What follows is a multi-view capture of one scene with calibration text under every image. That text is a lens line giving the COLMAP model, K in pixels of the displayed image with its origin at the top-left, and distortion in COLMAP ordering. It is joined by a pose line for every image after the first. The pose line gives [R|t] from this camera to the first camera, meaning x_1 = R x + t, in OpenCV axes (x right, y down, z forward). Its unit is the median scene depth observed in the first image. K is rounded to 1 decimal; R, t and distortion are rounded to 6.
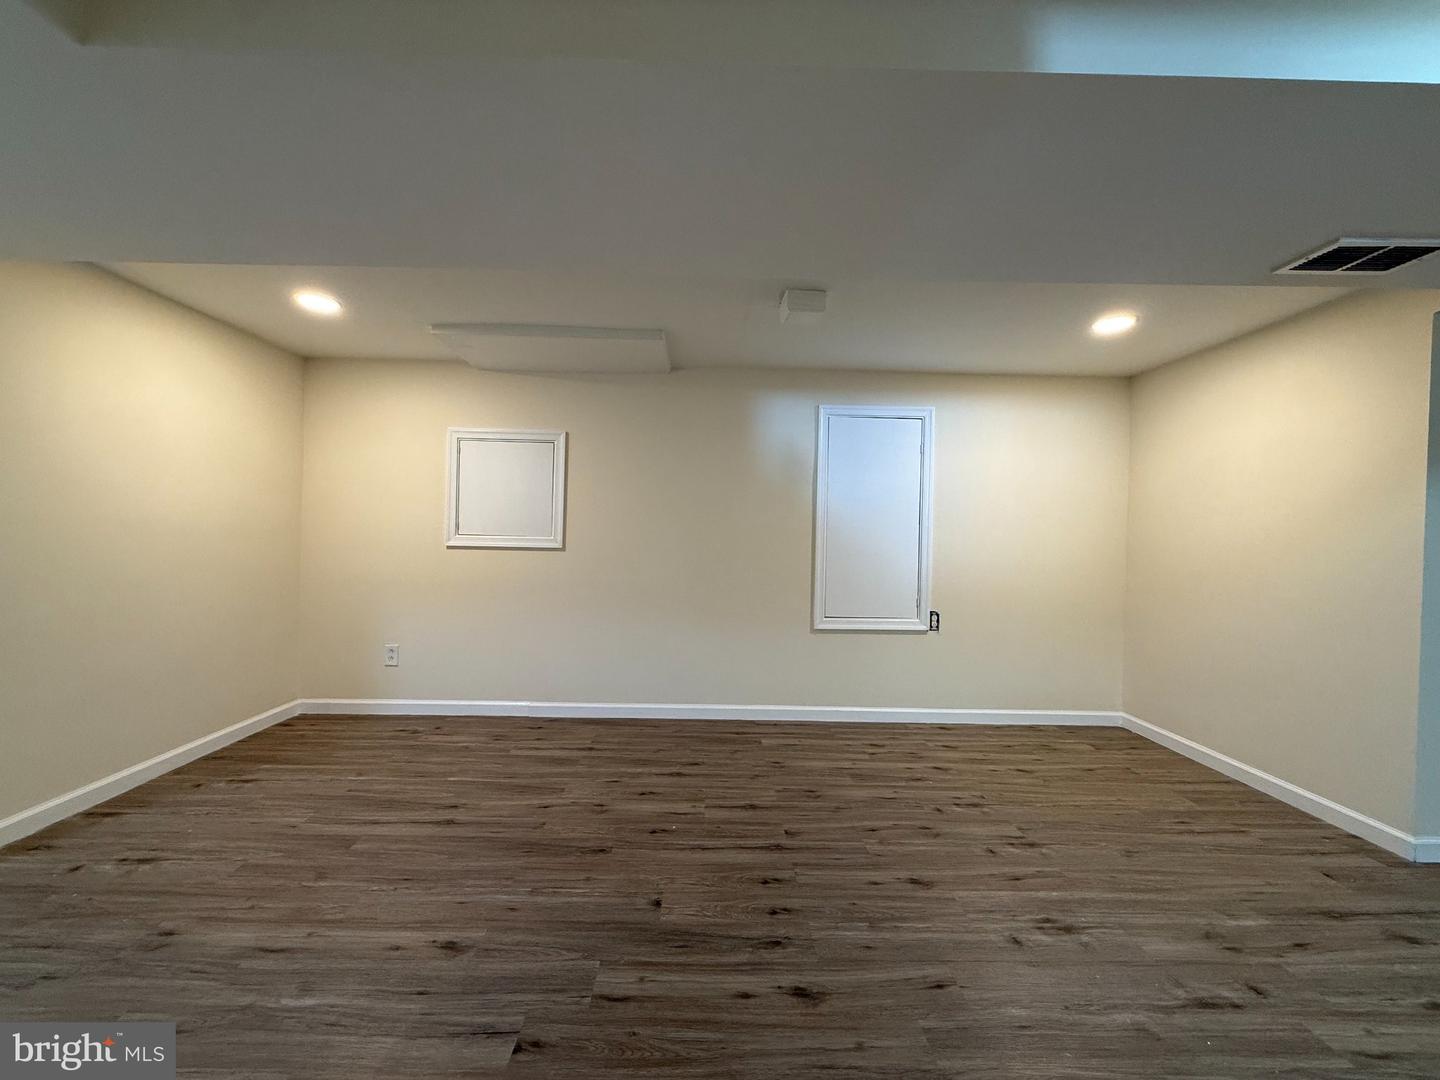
lens RADIAL K [[576.0, 0, 720.2], [0, 576.0, 534.8], [0, 0, 1]] dist [-0.001849, 0.000140]
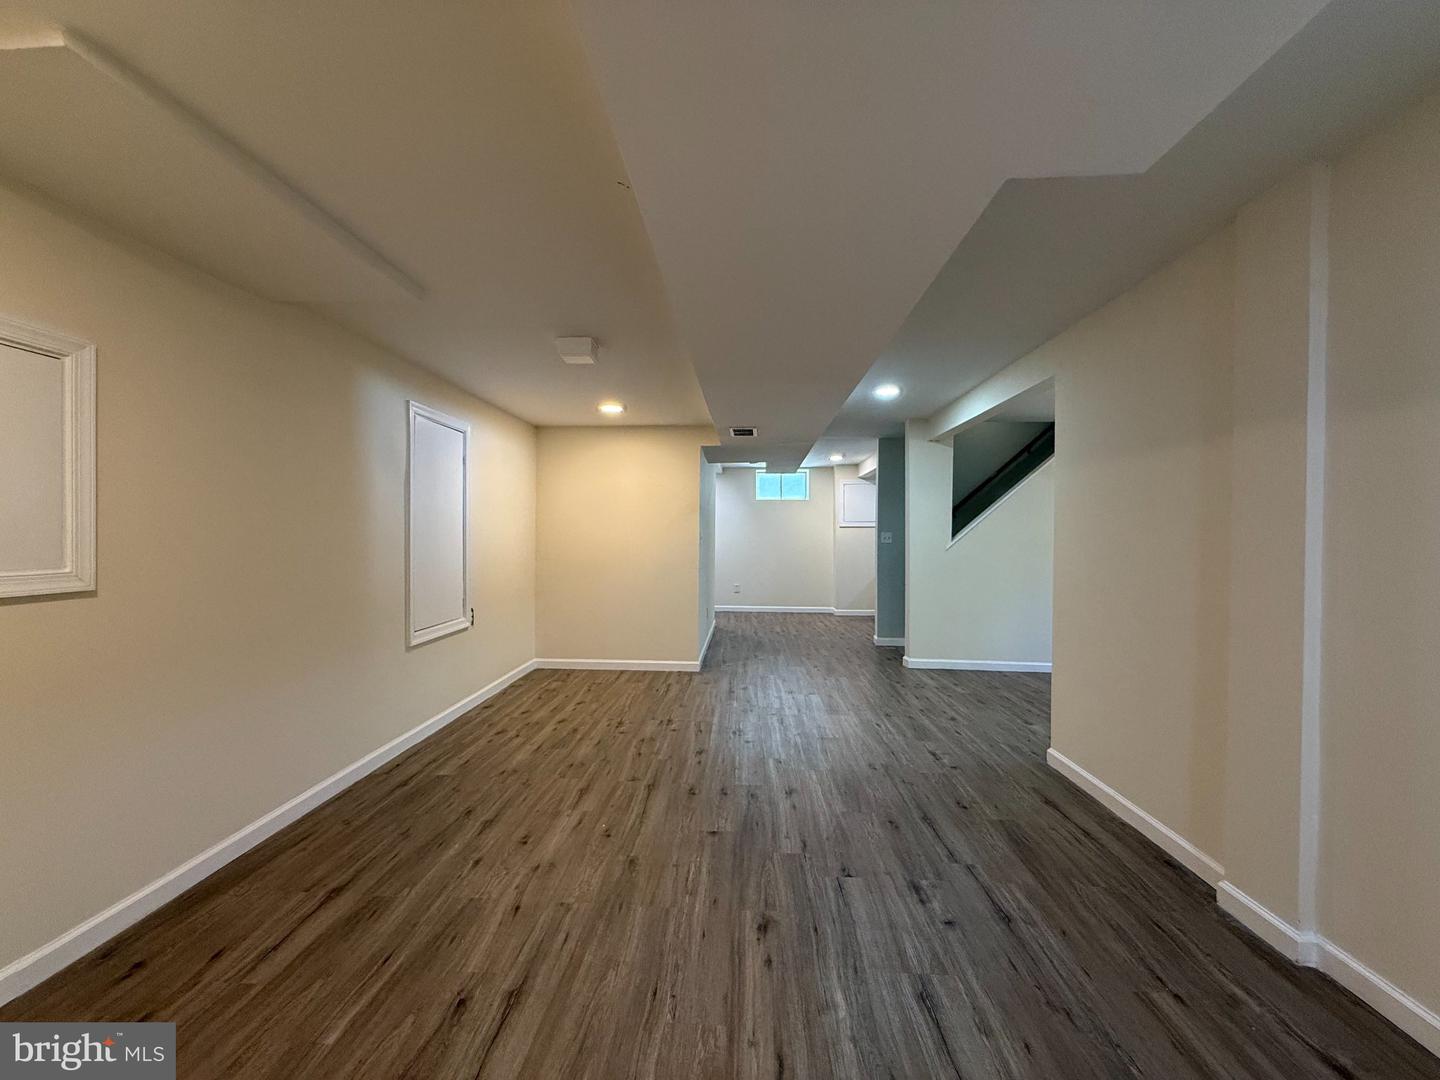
lens RADIAL K [[576.0, 0, 719.4], [0, 576.0, 539.4], [0, 0, 1]] dist [-0.001849, 0.000140]
pose [[0.059427, -0.029704, 0.997791, -0.865255], [-0.006701, 0.999523, 0.030155, -0.044152], [-0.998210, -0.008479, 0.059200, 0.562071]]
